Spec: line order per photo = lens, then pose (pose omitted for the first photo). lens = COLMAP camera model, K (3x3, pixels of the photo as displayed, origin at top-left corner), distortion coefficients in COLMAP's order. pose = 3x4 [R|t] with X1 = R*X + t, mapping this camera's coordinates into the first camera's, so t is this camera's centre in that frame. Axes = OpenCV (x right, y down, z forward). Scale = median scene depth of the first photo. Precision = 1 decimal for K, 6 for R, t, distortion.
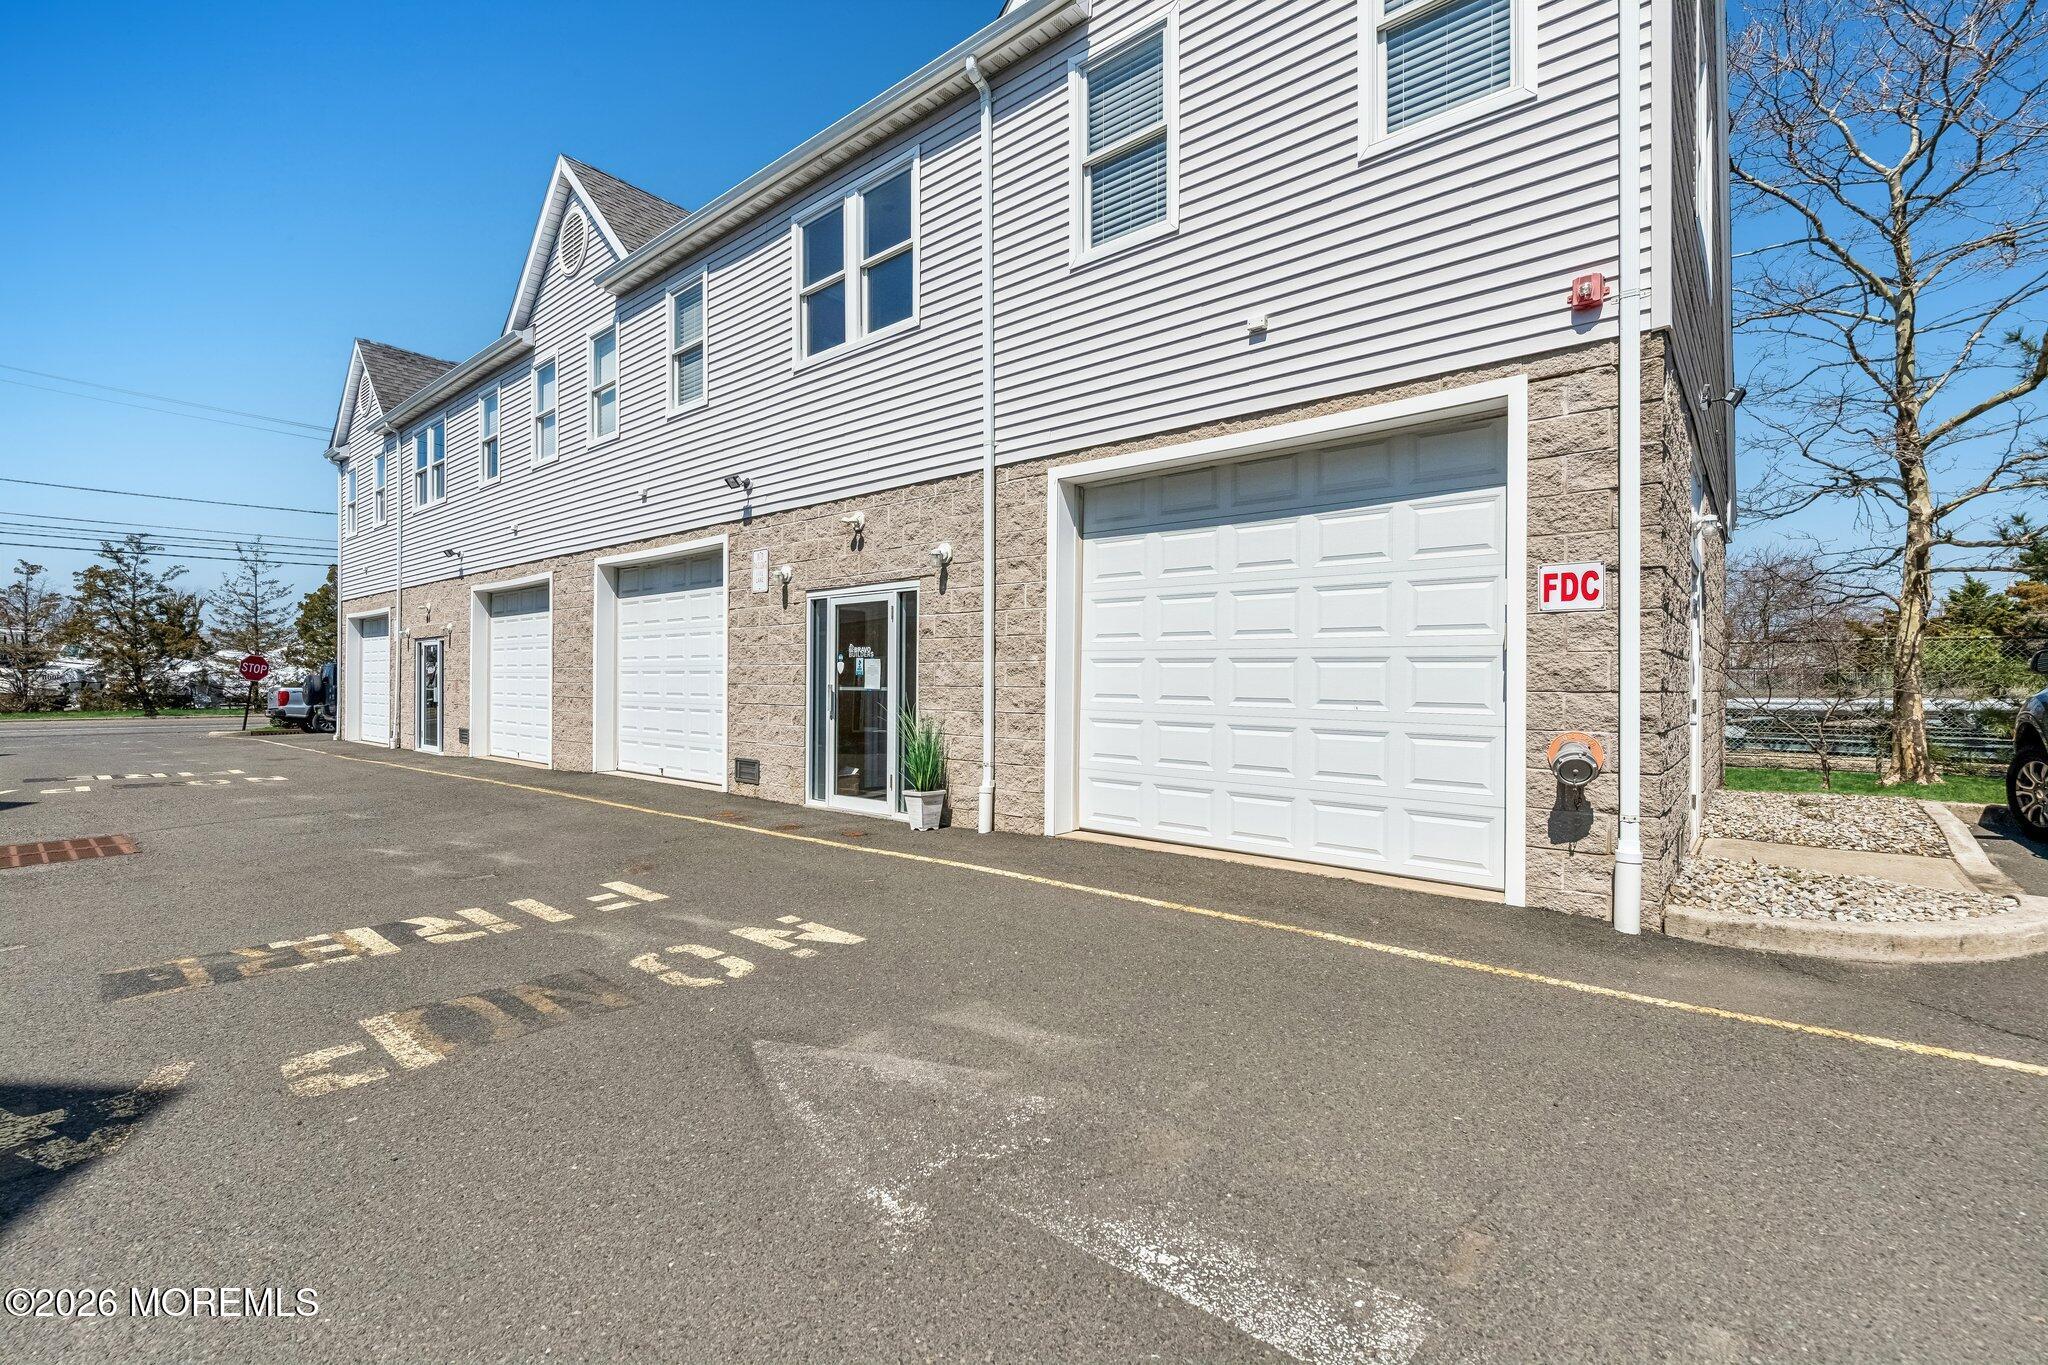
lens RADIAL K [[892.0, 0, 989.9], [0, 892.0, 671.8], [0, 0, 1]] dist [-0.000320, 0.000622]
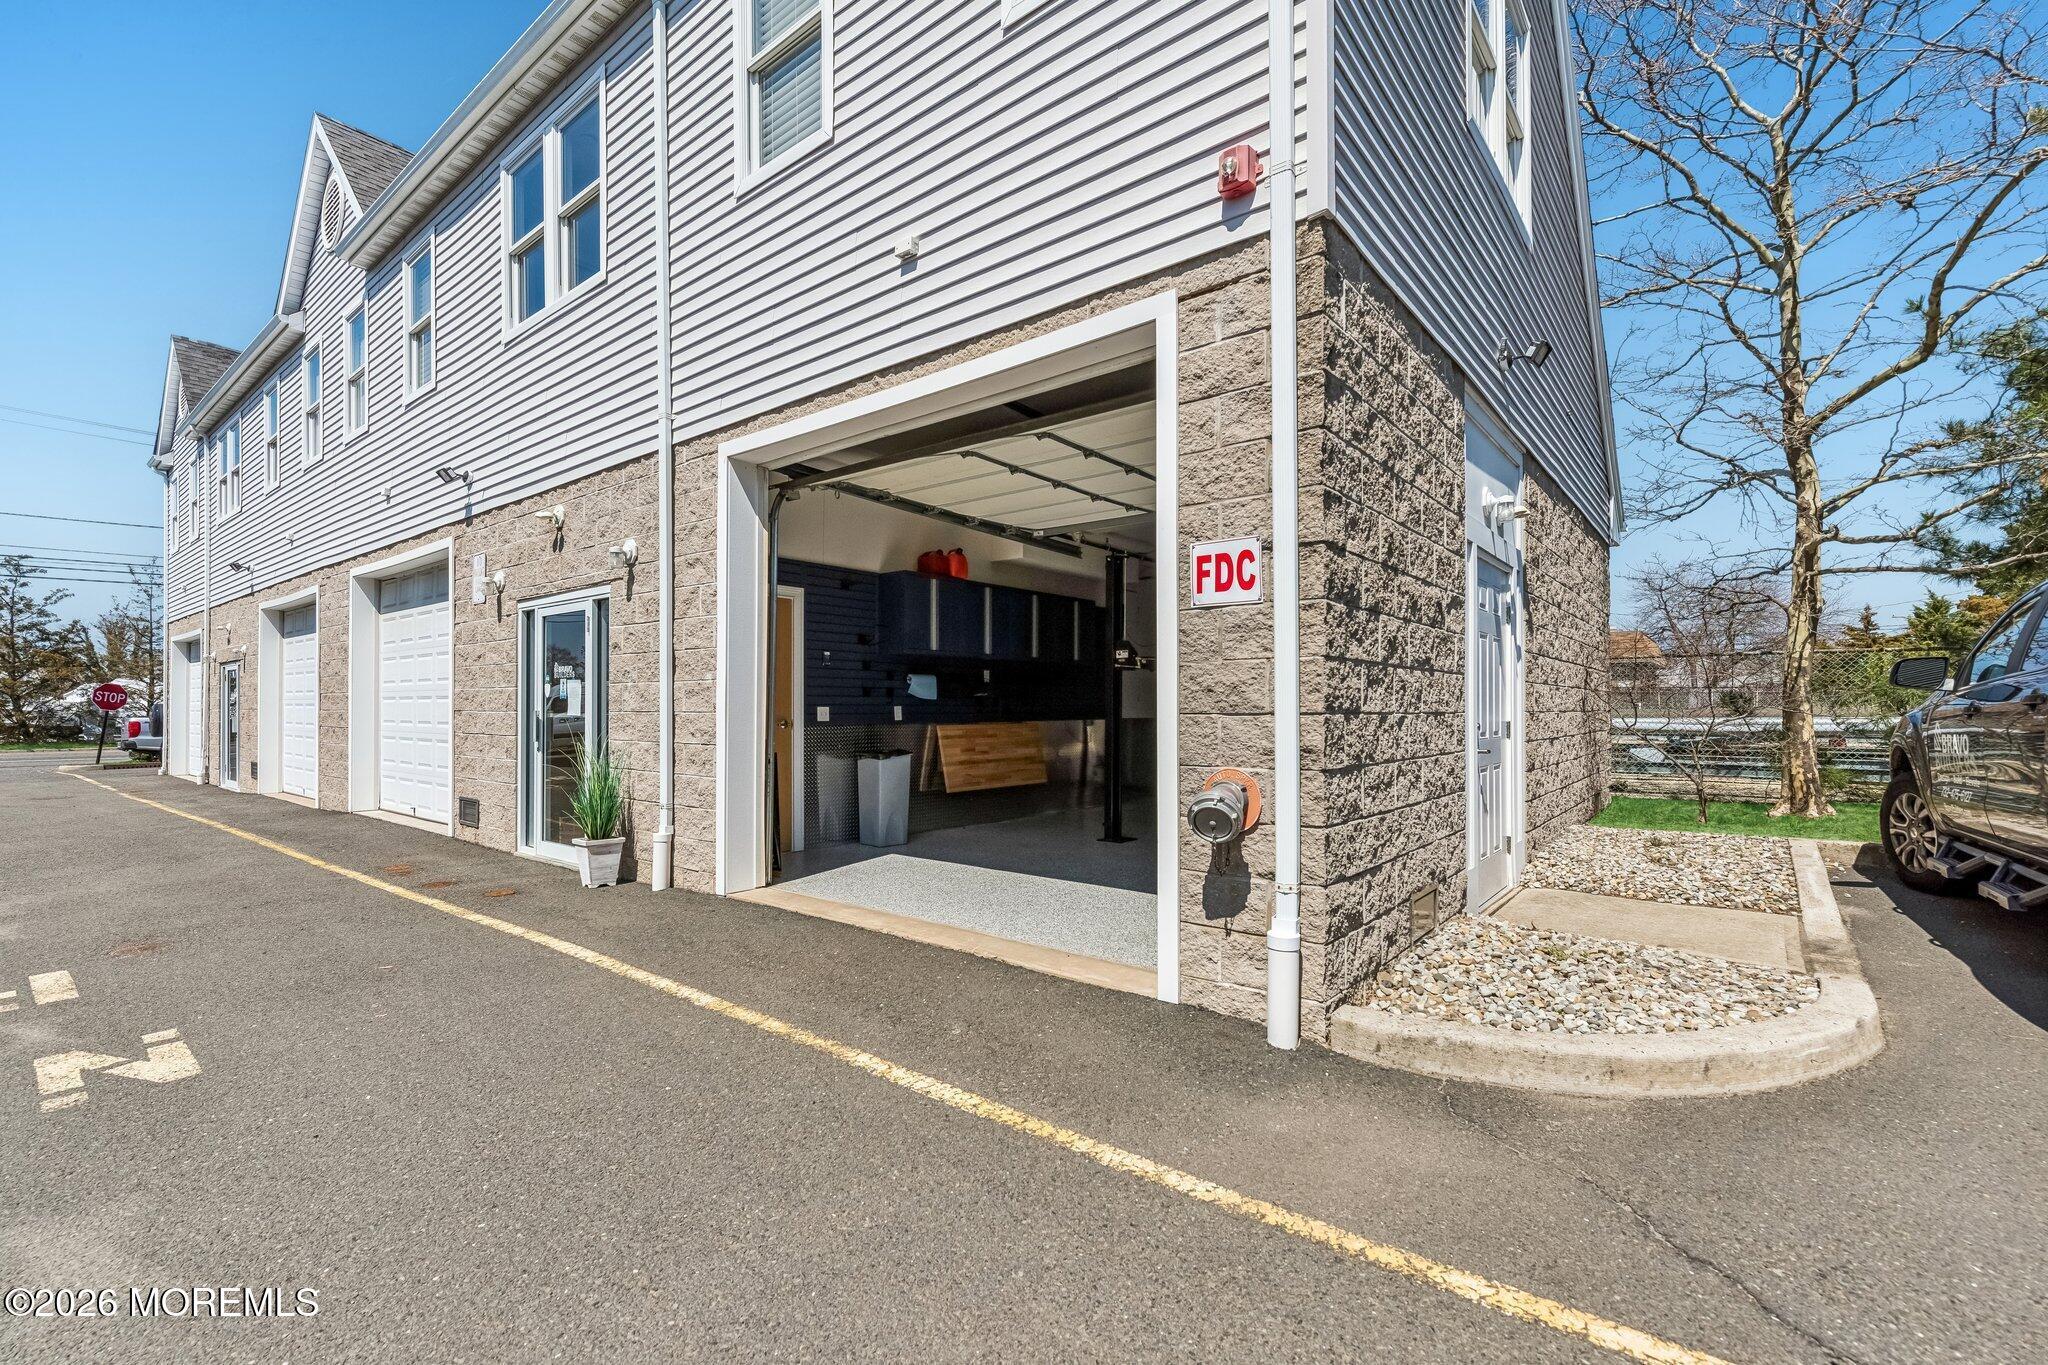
lens RADIAL K [[892.0, 0, 1003.6], [0, 892.0, 691.3], [0, 0, 1]] dist [-0.000320, 0.000622]
pose [[0.999823, -0.006617, 0.017625, 0.267098], [0.006712, 0.999963, -0.005305, 0.003561], [-0.017589, 0.005422, 0.999831, 0.155072]]
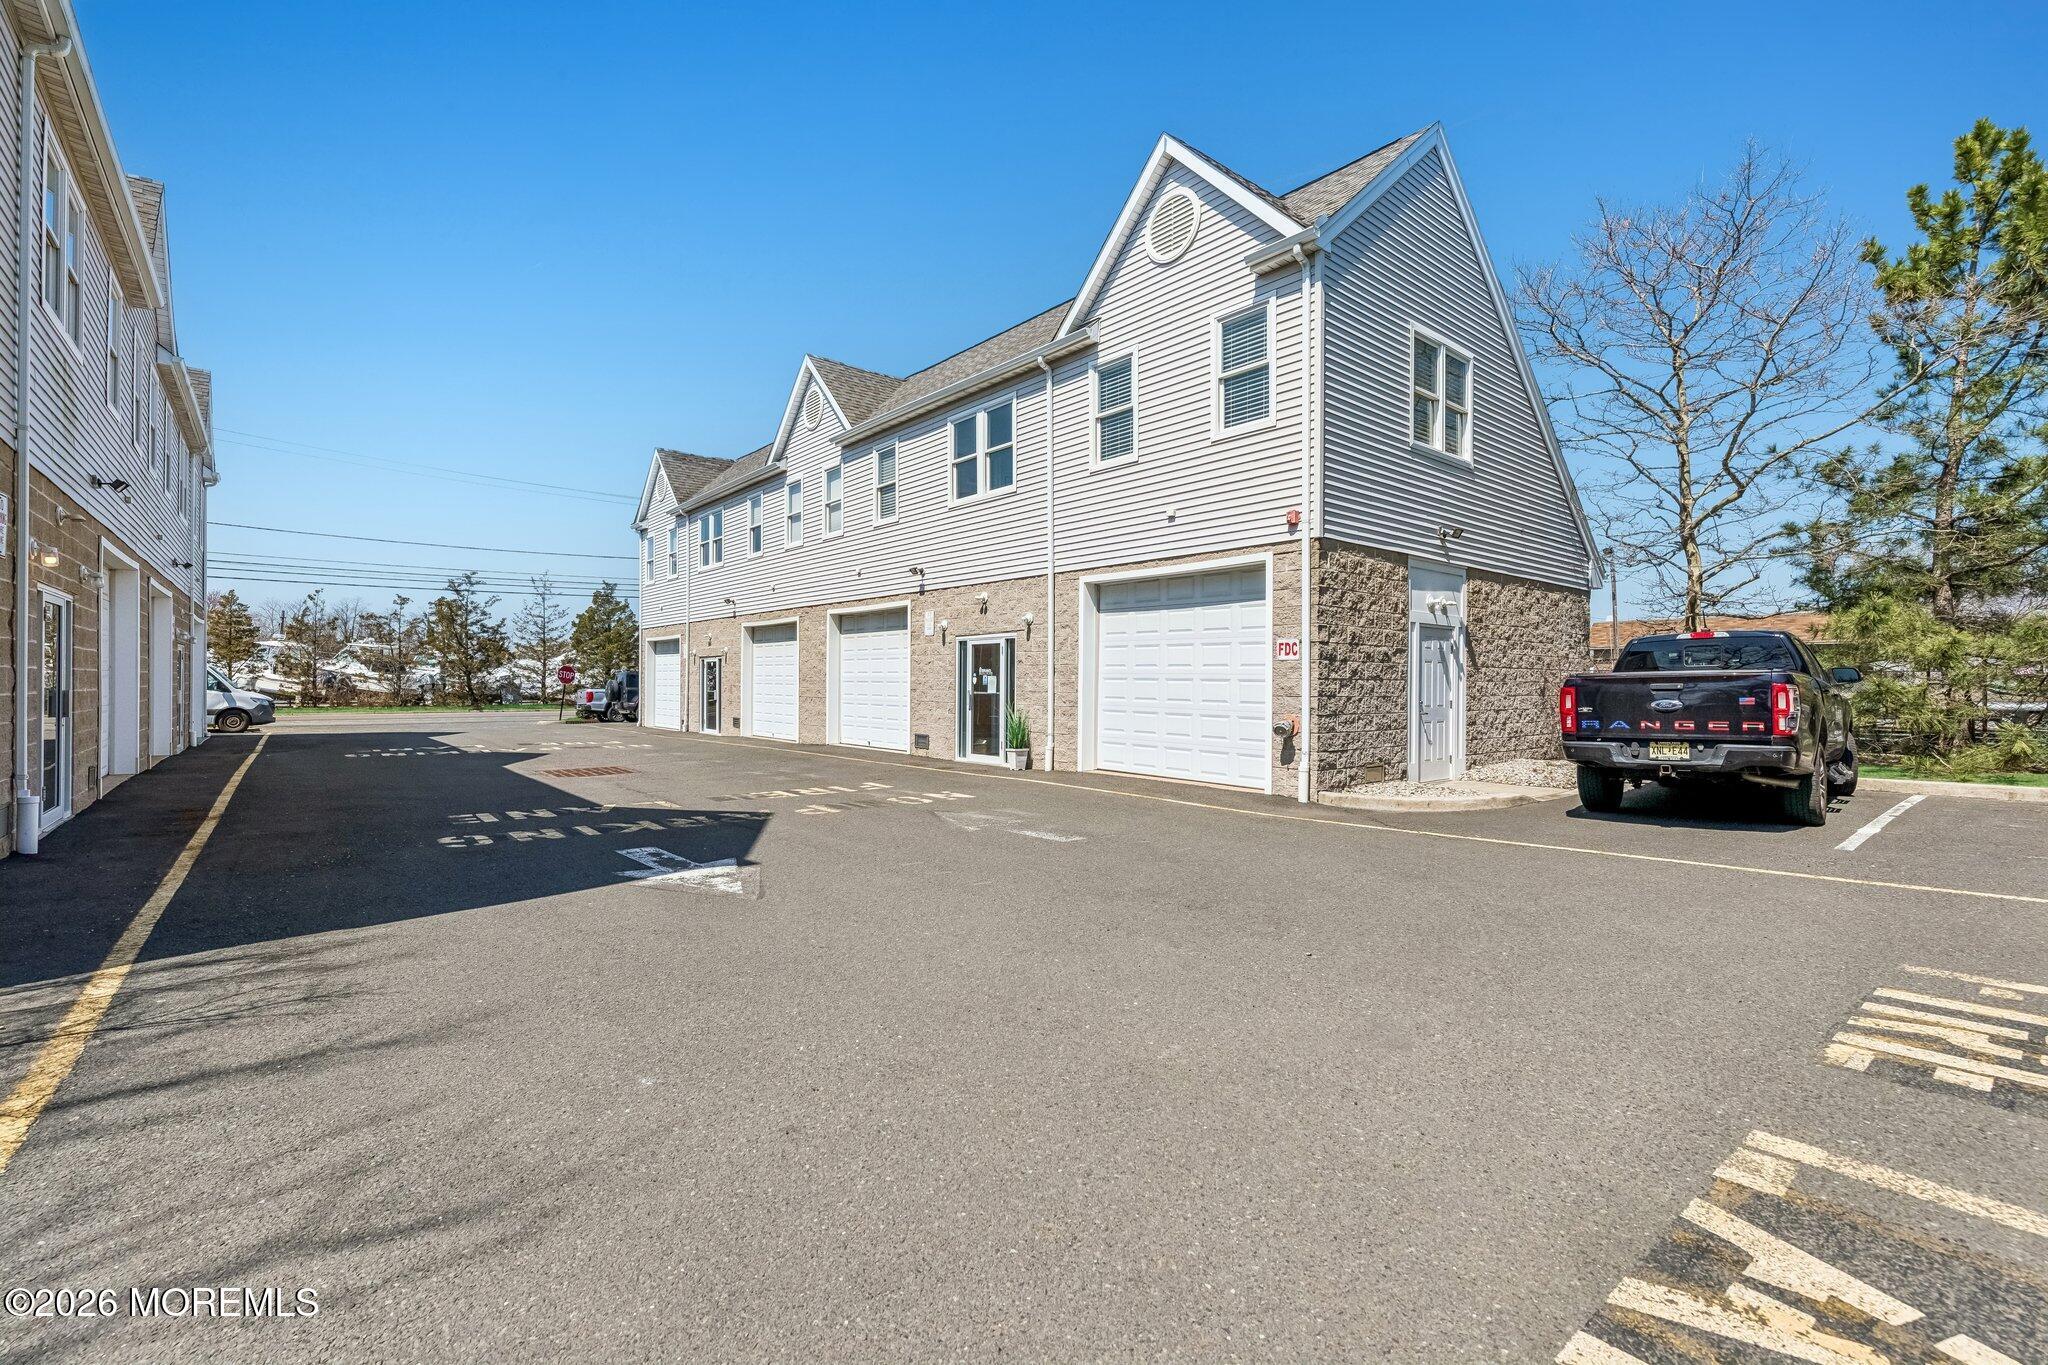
lens RADIAL K [[892.0, 0, 1031.9], [0, 892.0, 672.9], [0, 0, 1]] dist [-0.000320, 0.000622]
pose [[0.990958, 0.000567, -0.134174, 0.187430], [-0.000614, 1.000000, -0.000313, -0.020674], [0.134174, 0.000393, 0.990958, -0.752579]]
